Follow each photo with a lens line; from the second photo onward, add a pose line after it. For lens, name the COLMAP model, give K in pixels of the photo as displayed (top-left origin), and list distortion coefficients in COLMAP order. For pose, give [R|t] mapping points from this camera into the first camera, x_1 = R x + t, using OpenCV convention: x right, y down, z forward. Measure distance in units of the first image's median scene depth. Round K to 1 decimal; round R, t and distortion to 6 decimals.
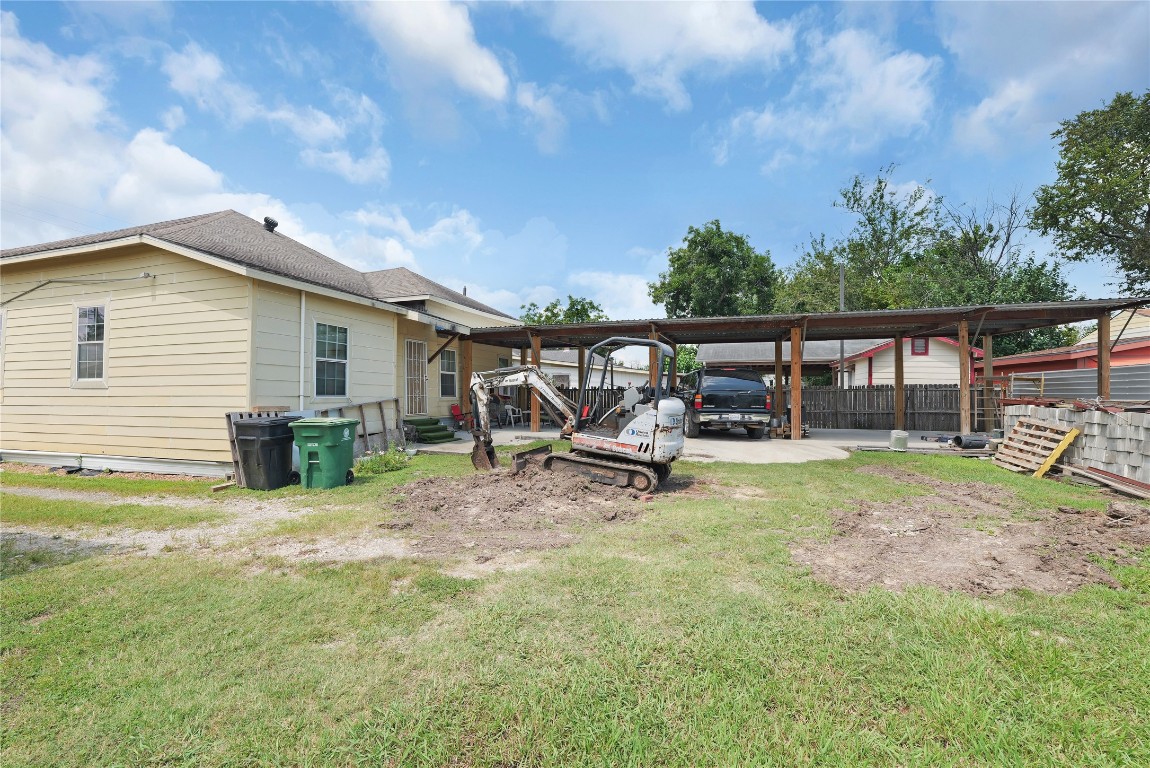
lens RADIAL K [[473.7, 0, 580.9], [0, 473.7, 382.4], [0, 0, 1]] dist [-0.010200, -0.000244]
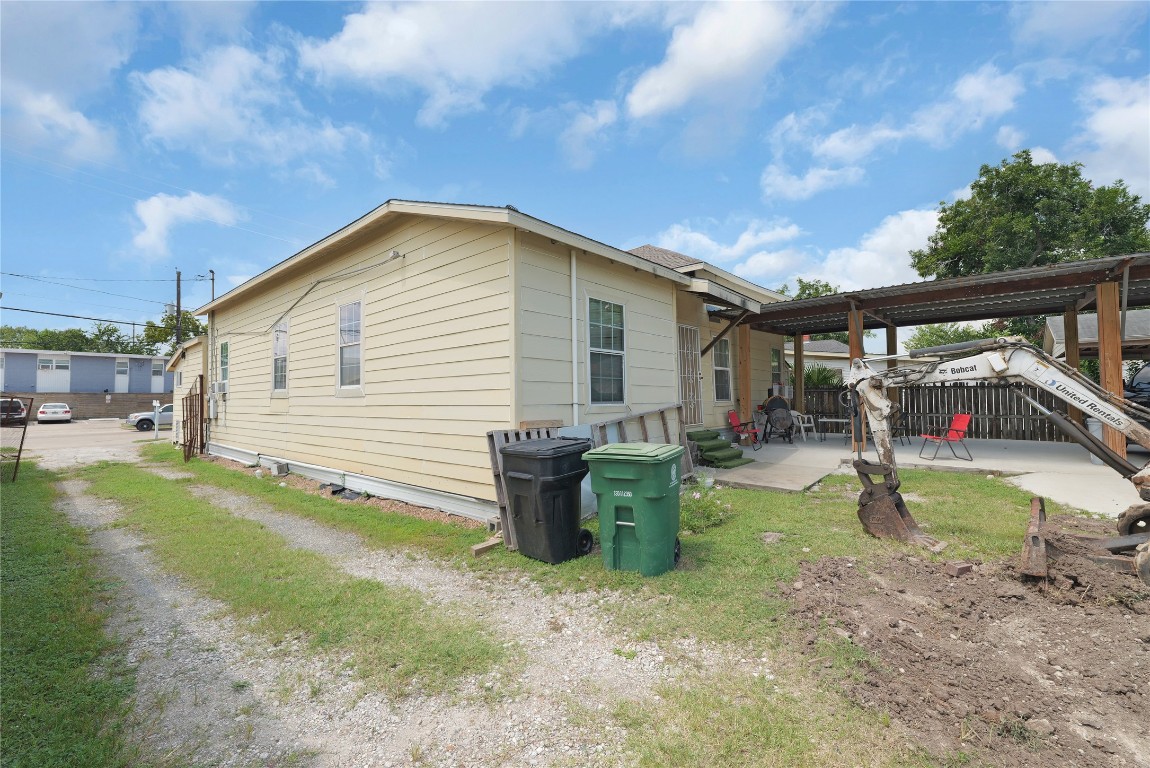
lens RADIAL K [[473.7, 0, 580.9], [0, 473.7, 382.4], [0, 0, 1]] dist [-0.010200, -0.000244]
pose [[0.916163, -0.024957, -0.400027, -0.307934], [0.023912, 0.999685, -0.007604, 0.002826], [0.400091, -0.002599, 0.916472, 0.372811]]
